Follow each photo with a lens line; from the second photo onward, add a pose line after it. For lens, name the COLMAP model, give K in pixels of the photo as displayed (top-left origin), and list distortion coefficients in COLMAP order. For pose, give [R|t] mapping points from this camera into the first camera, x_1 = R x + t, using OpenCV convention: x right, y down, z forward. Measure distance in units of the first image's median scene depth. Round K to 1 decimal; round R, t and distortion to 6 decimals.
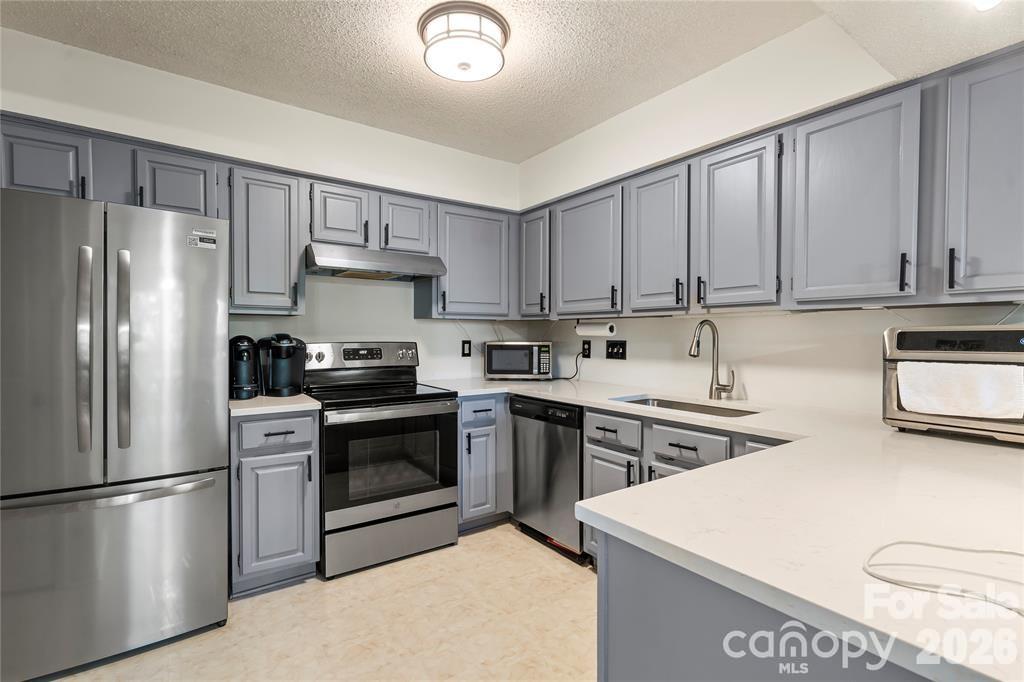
lens RADIAL K [[465.1, 0, 510.4], [0, 465.1, 336.9], [0, 0, 1]] dist [0.000210, 0.000065]
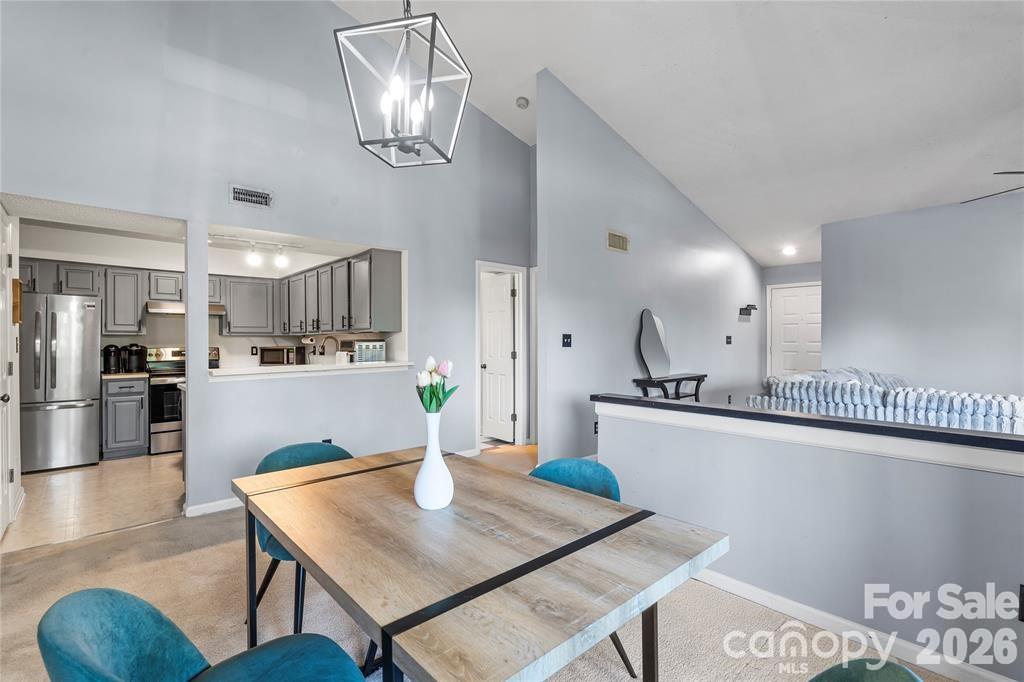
lens RADIAL K [[465.1, 0, 510.4], [0, 465.1, 336.9], [0, 0, 1]] dist [0.000210, 0.000065]
pose [[0.993370, -0.004006, 0.114892, 1.030063], [0.005828, 0.999863, -0.015522, 0.005673], [-0.114814, 0.016089, 0.993257, -1.378801]]
